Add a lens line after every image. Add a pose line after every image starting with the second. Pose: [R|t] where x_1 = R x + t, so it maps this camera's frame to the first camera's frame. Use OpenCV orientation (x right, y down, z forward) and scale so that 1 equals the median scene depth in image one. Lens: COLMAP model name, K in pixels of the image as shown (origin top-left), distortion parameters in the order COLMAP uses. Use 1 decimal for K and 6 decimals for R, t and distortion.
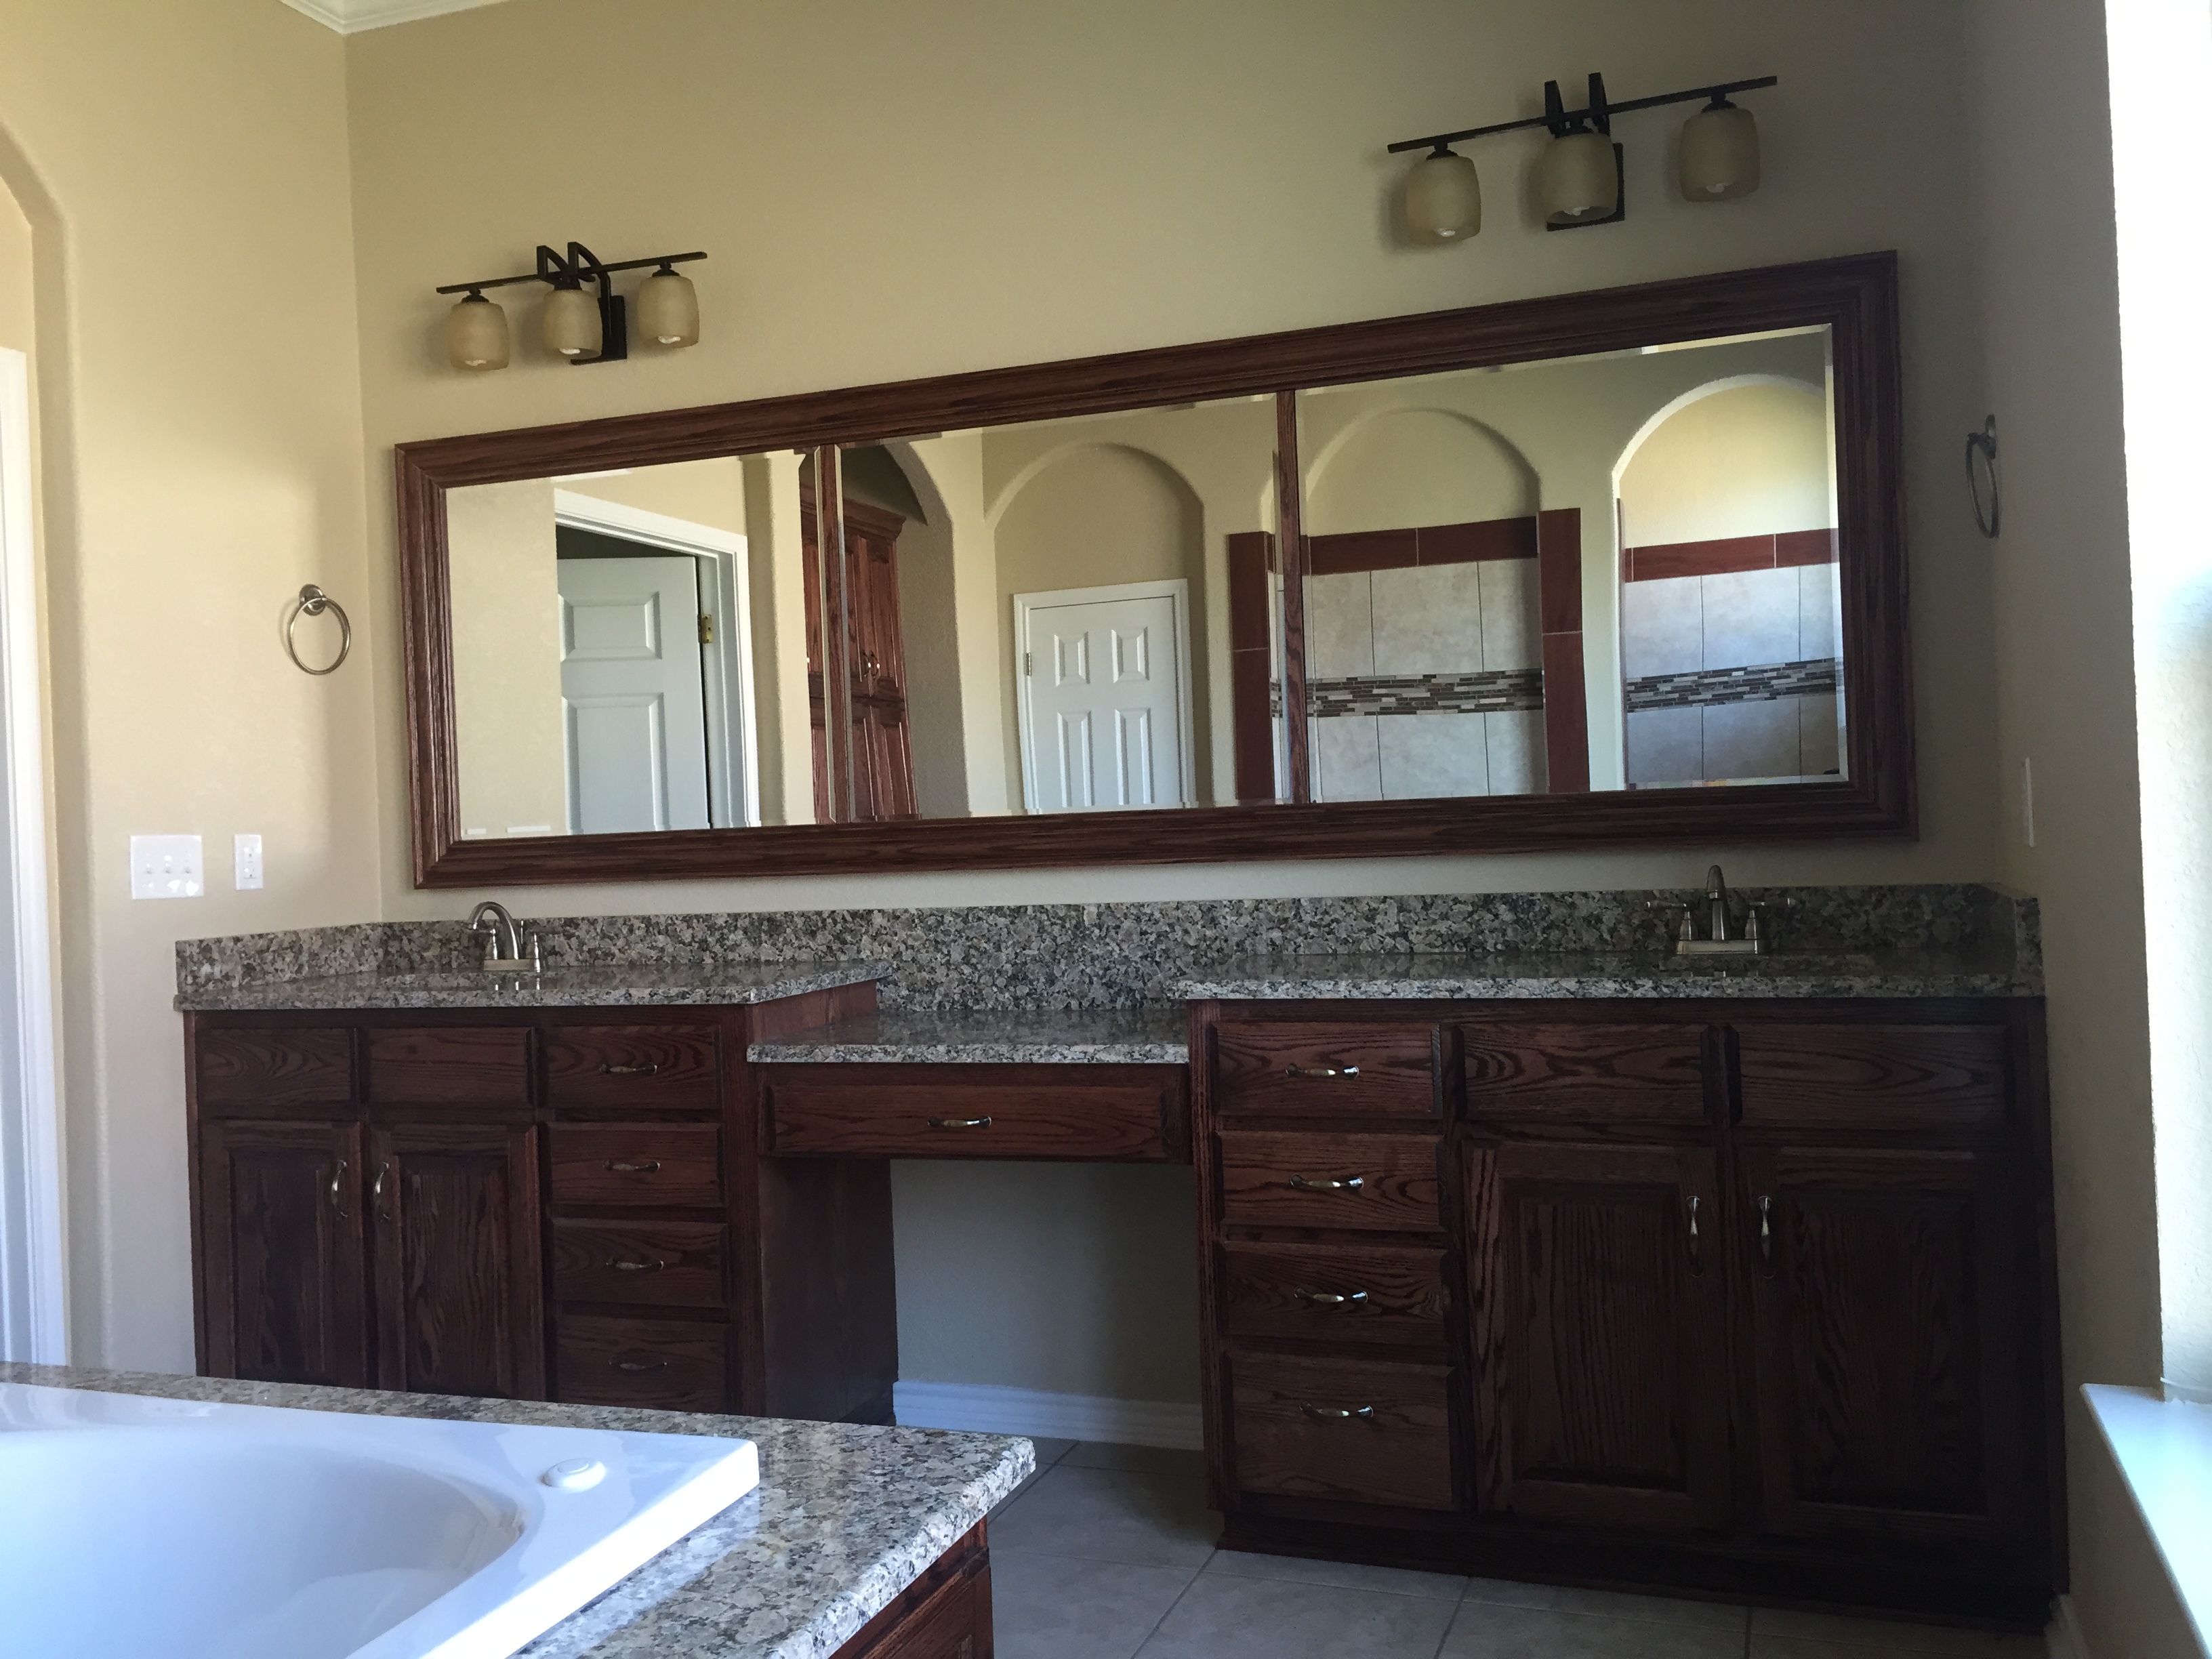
lens RADIAL K [[1876.6, 0, 1076.4], [0, 1876.6, 808.4], [0, 0, 1]] dist [0.087799, -0.115557]
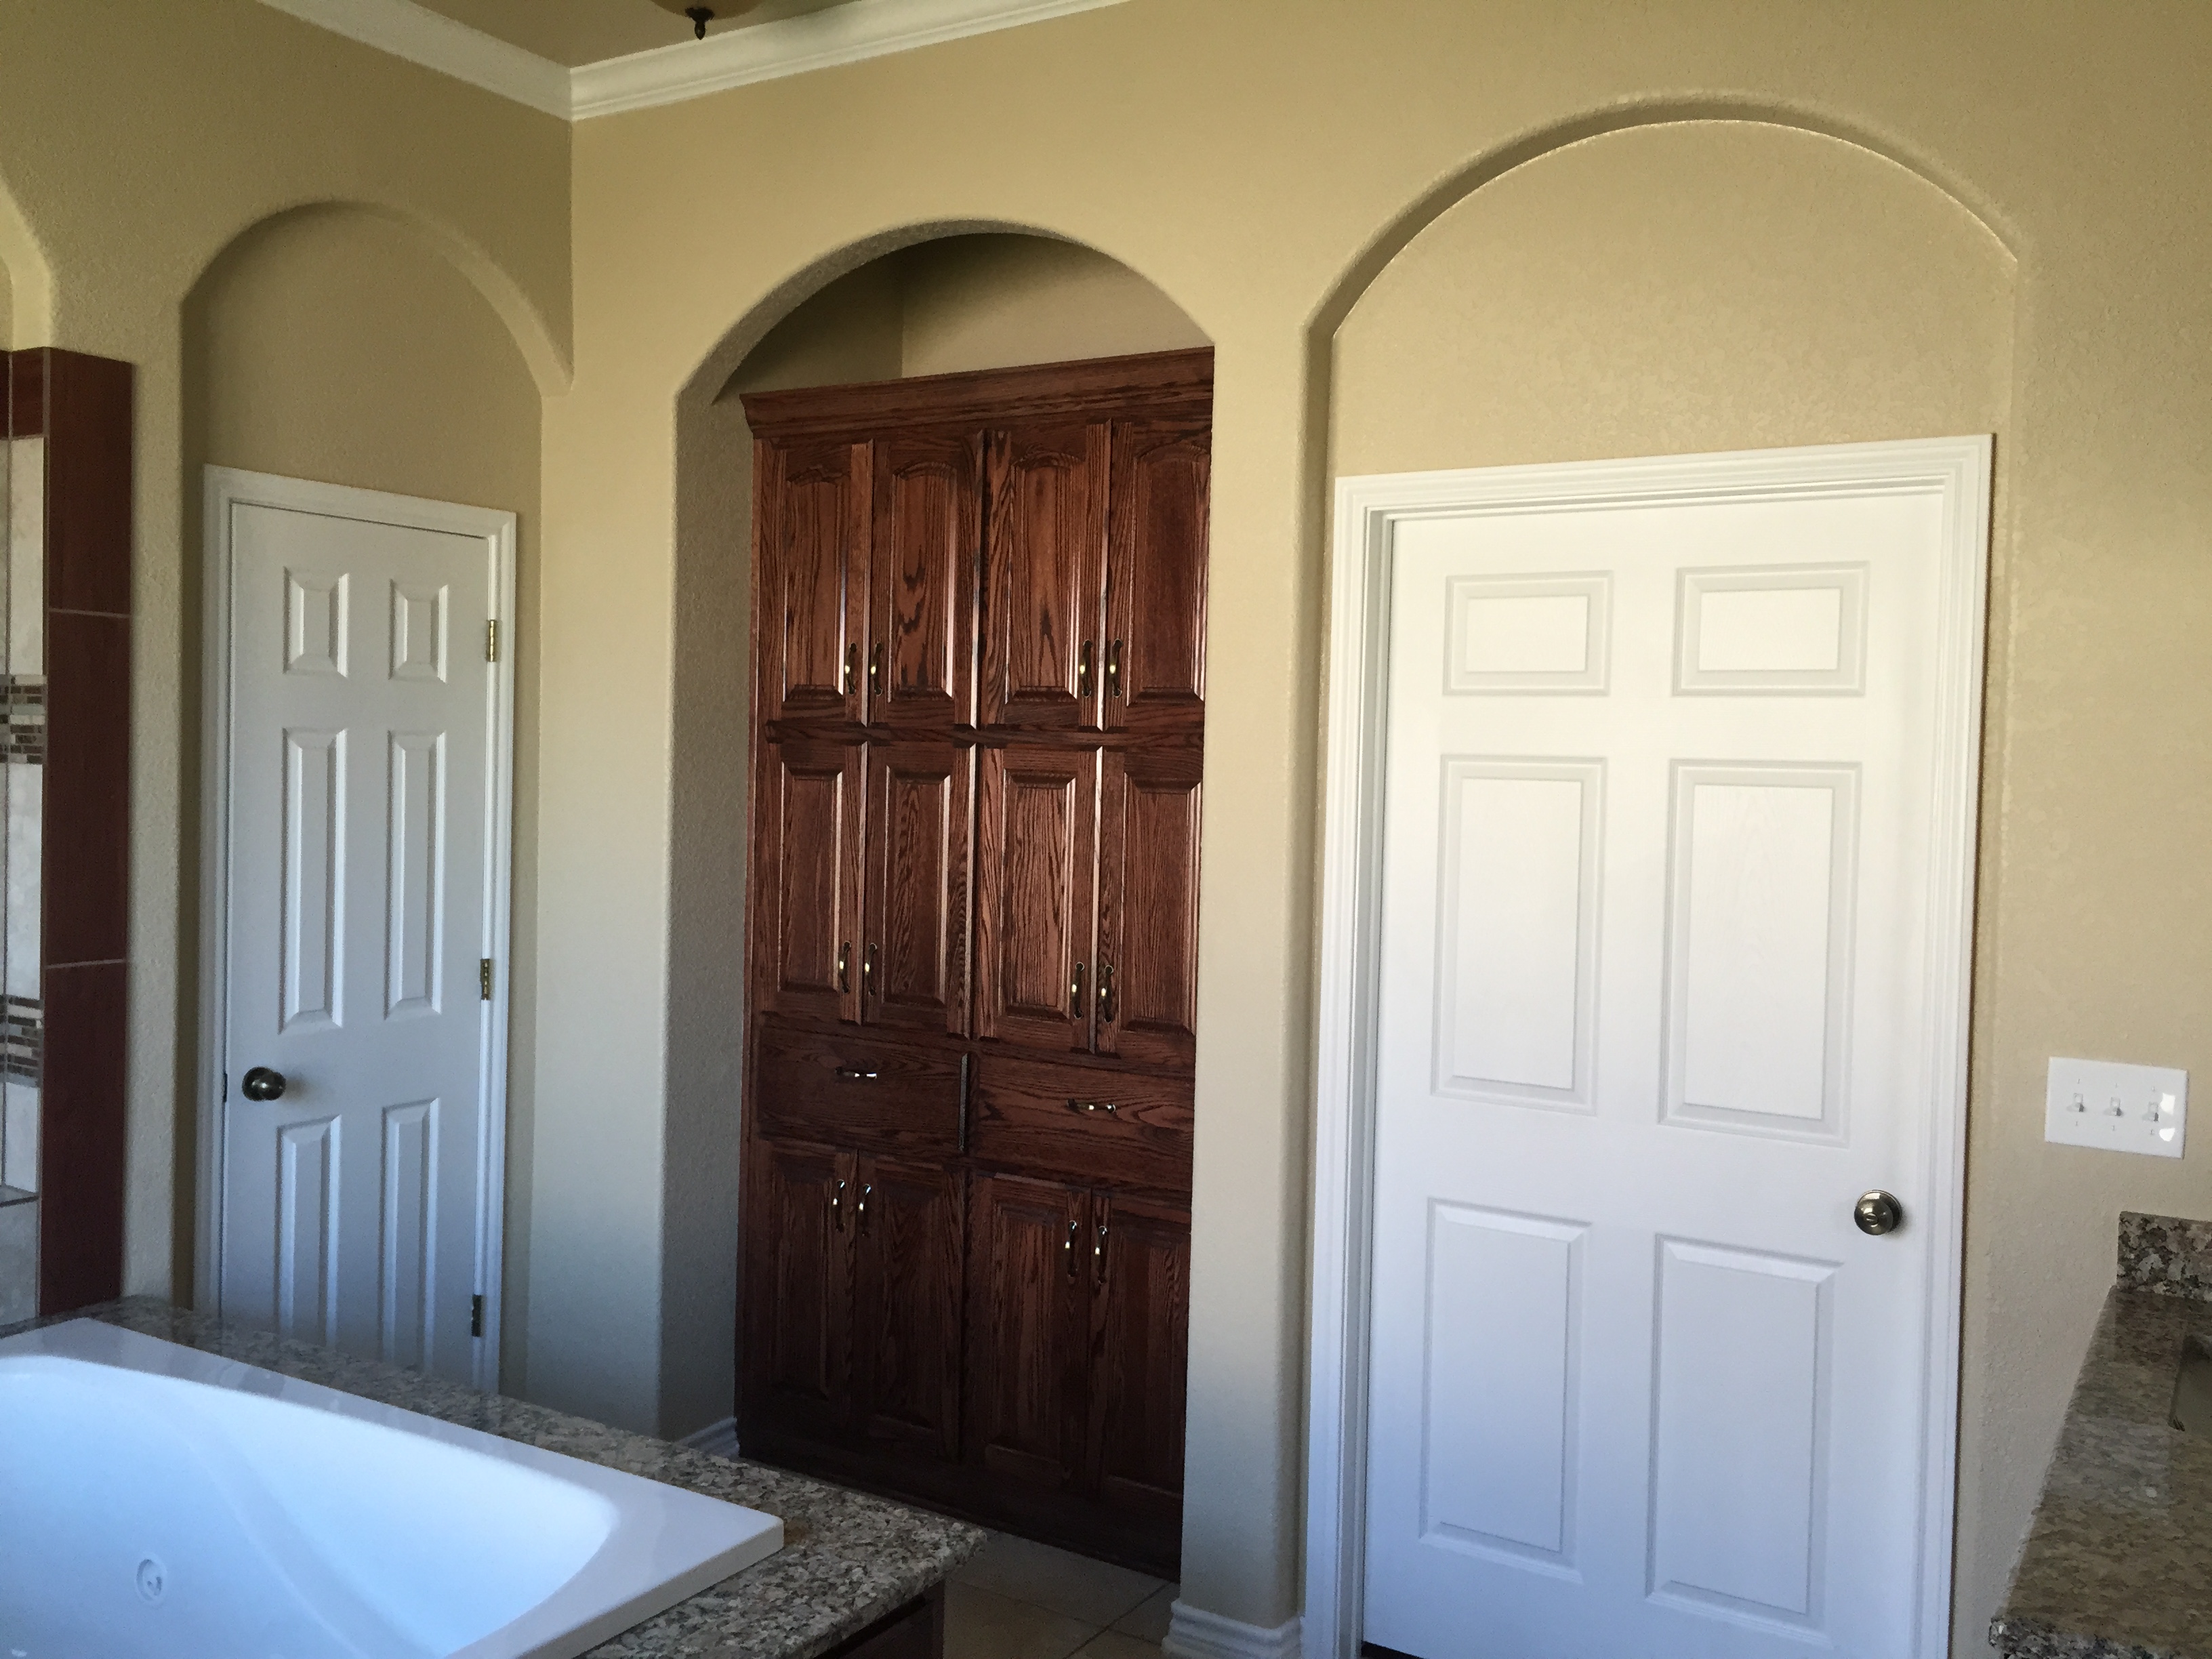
lens RADIAL K [[1899.9, 0, 1092.2], [0, 1899.9, 817.1], [0, 0, 1]] dist [0.091593, -0.128715]
pose [[-0.197093, 0.070826, -0.977823, 0.730505], [-0.011831, 0.997143, 0.074610, -0.305295], [0.980313, 0.026274, -0.195692, 1.787023]]
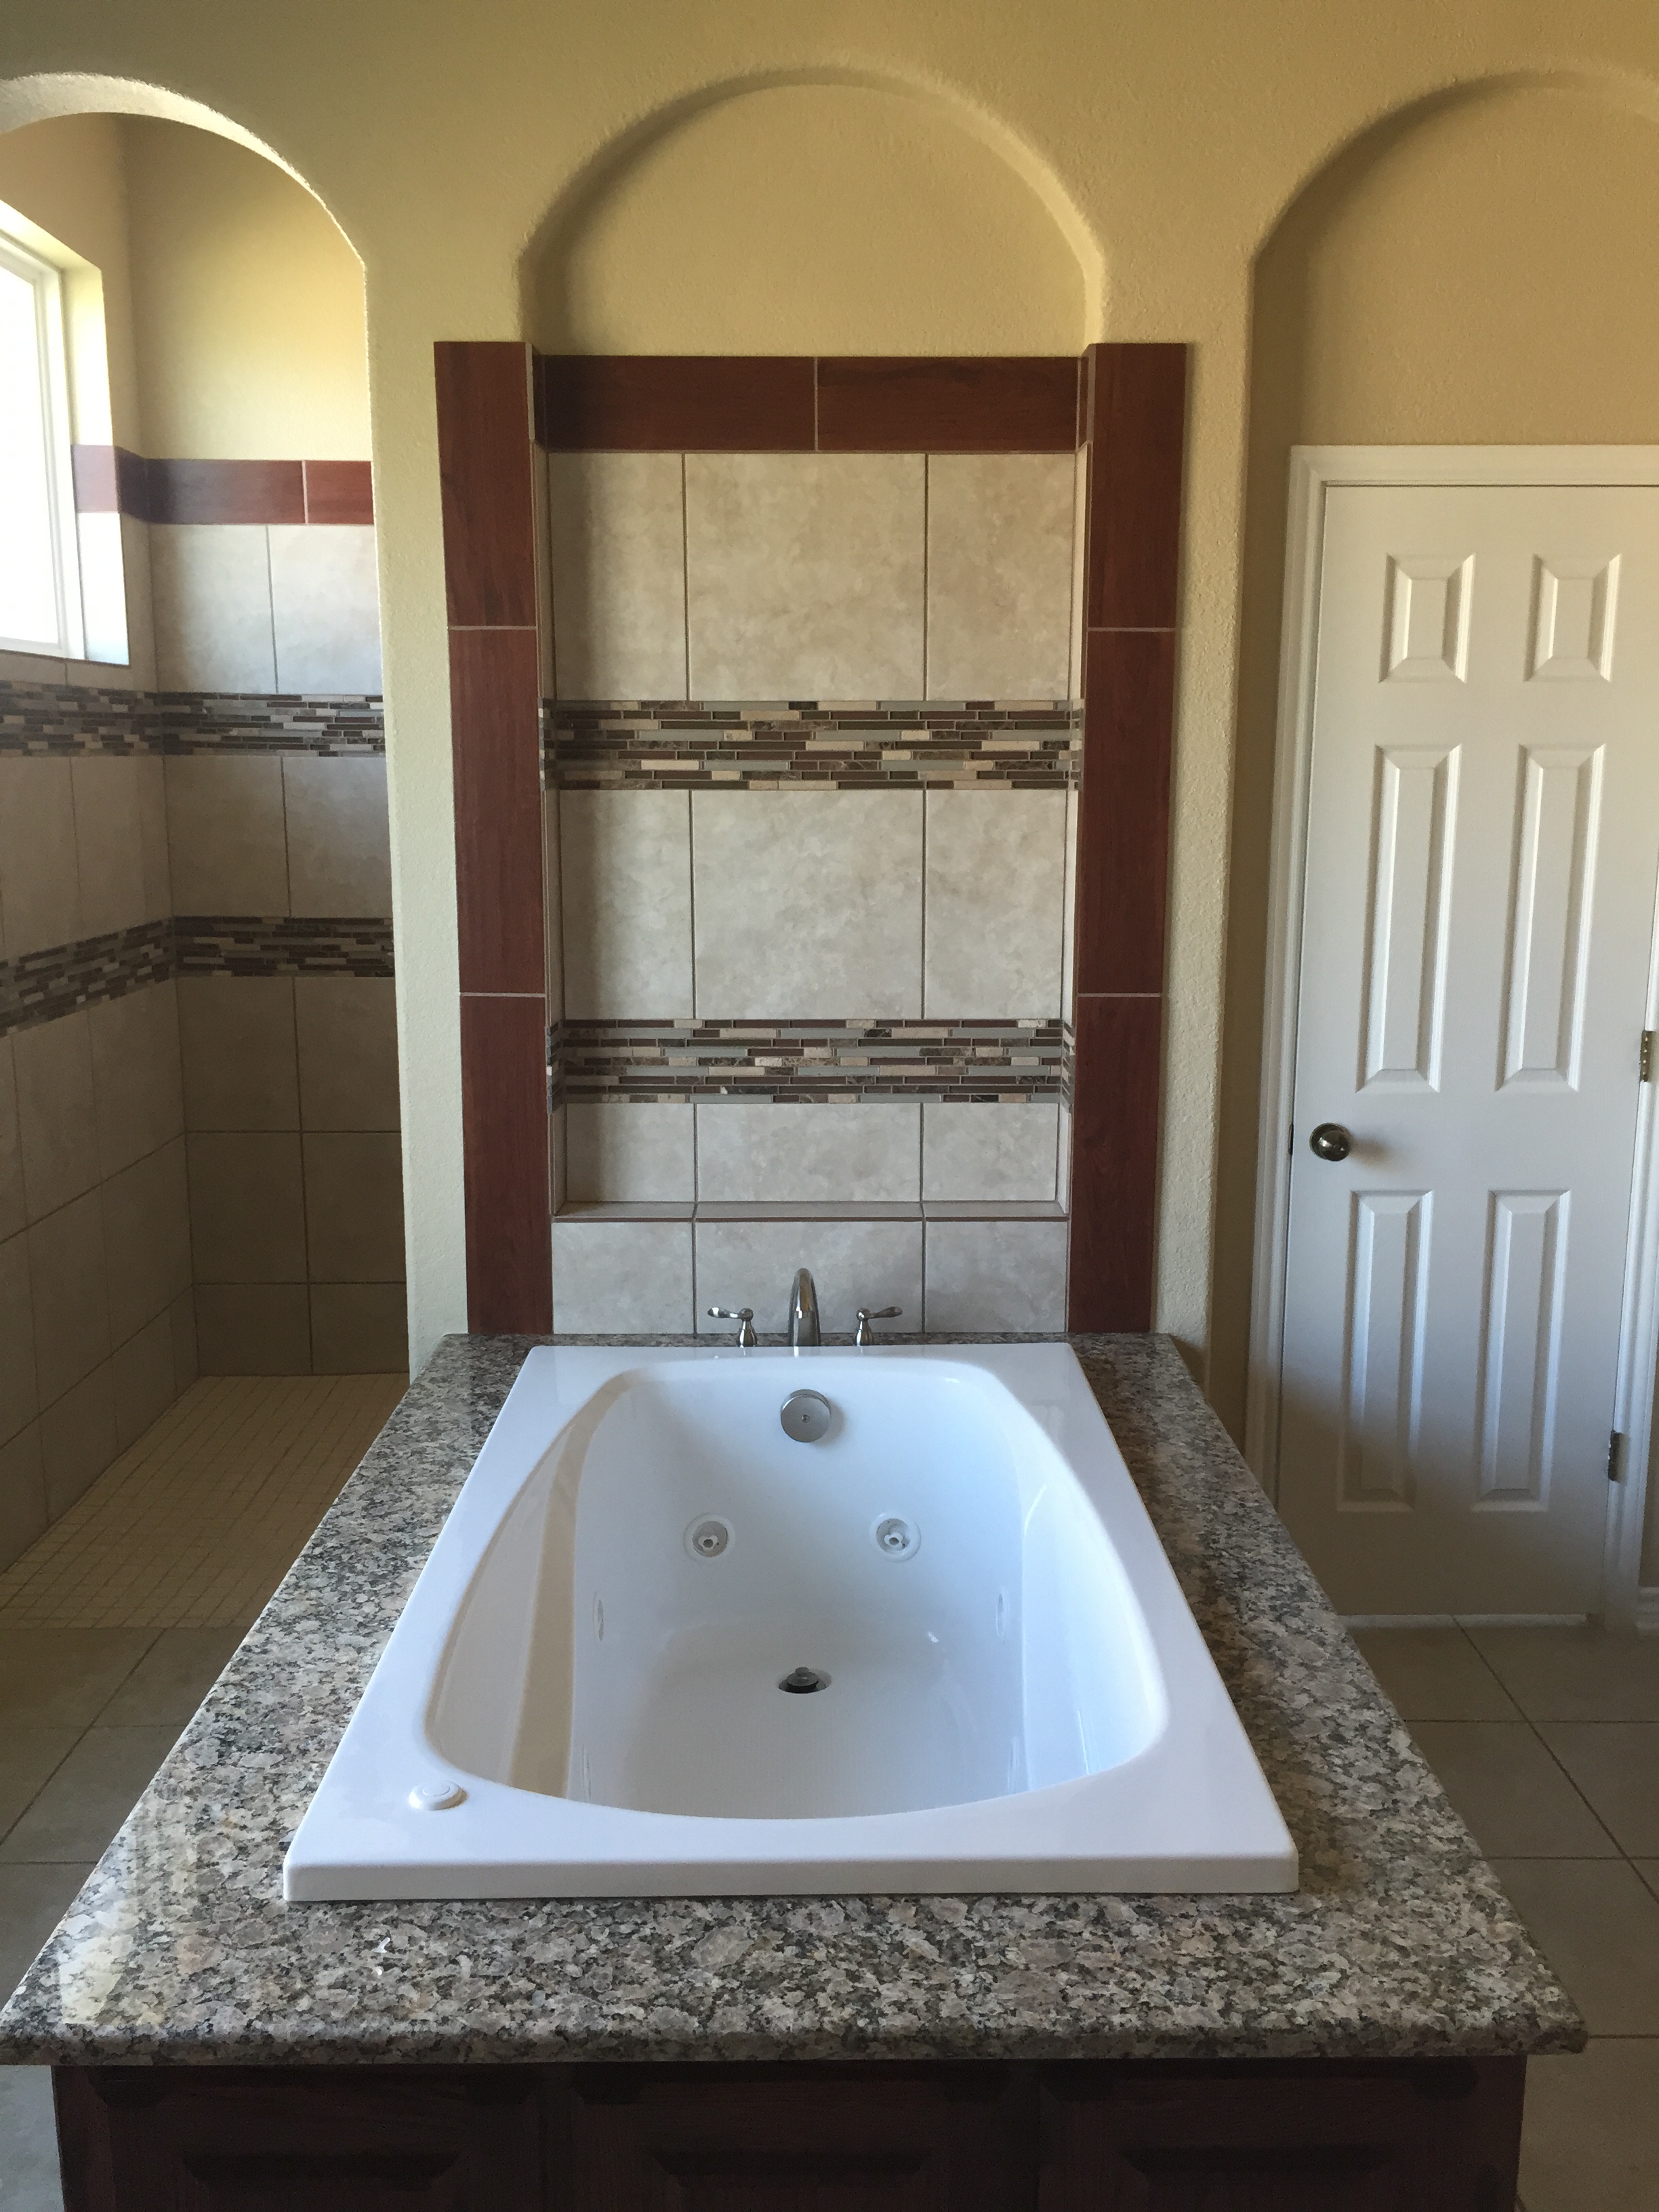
lens RADIAL K [[1899.9, 0, 834.5], [0, 1899.9, 1089.9], [0, 0, 1]] dist [0.091593, -0.128715]
pose [[-0.932217, 0.102065, -0.347210, -0.135800], [0.038551, 0.981954, 0.185149, -0.265112], [0.359841, 0.159214, -0.919329, 2.112508]]
